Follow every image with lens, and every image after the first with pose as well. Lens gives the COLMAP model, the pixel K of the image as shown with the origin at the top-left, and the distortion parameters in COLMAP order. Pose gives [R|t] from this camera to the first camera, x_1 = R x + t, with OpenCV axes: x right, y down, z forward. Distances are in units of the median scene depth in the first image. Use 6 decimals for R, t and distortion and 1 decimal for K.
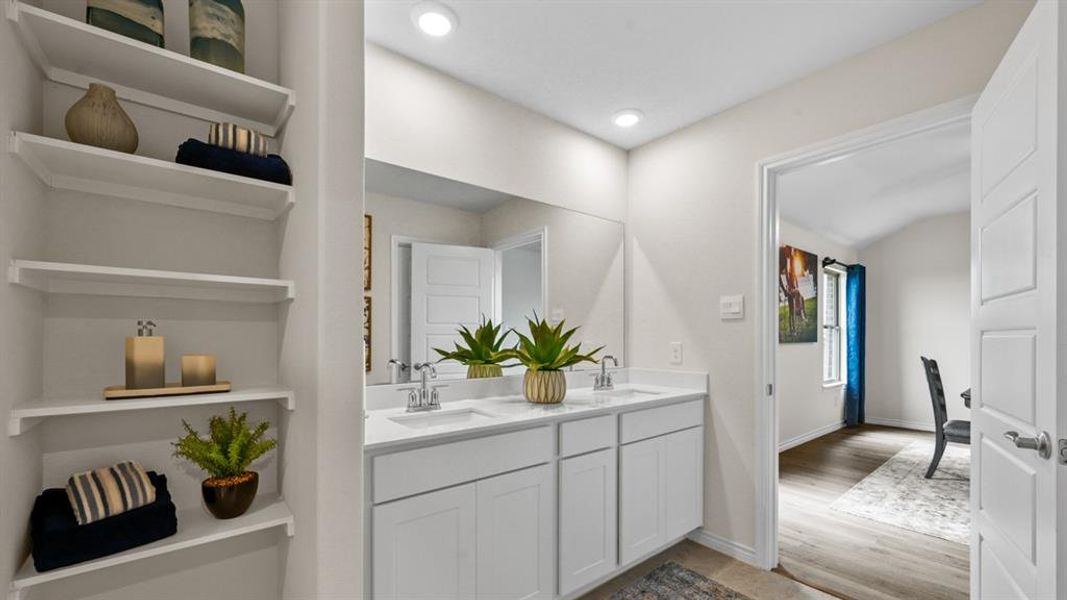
lens RADIAL K [[424.4, 0, 529.9], [0, 424.4, 340.7], [0, 0, 1]] dist [0.001113, 0.000115]
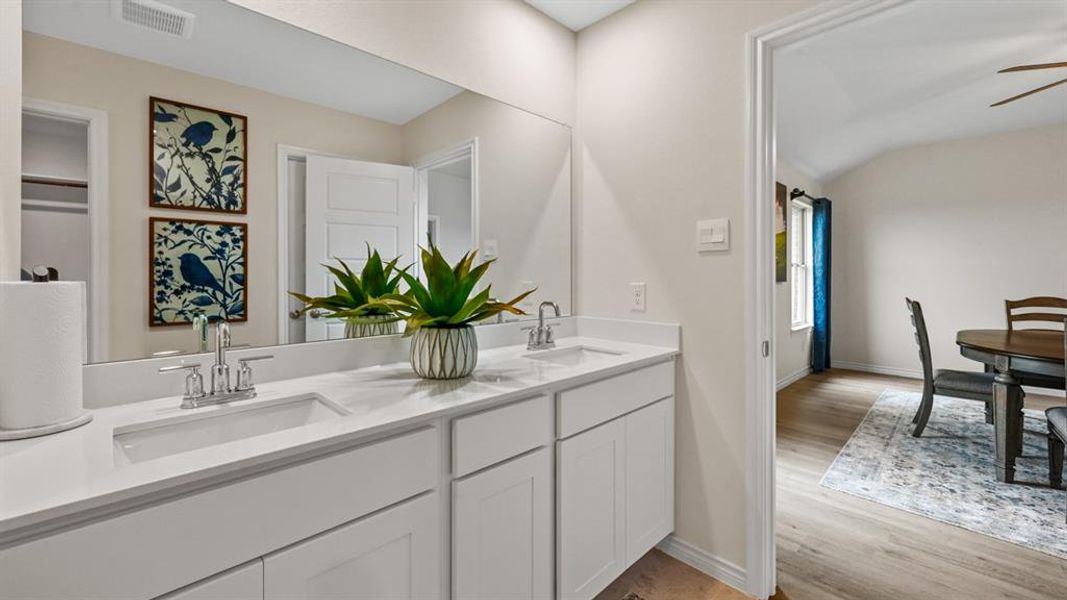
lens RADIAL K [[423.9, 0, 525.3], [0, 423.9, 278.5], [0, 0, 1]] dist [0.000593, -0.000078]
pose [[0.996530, -0.000748, 0.083227, 0.074937], [0.001048, 0.999993, -0.003561, -0.001270], [-0.083224, 0.003636, 0.996524, 0.242892]]
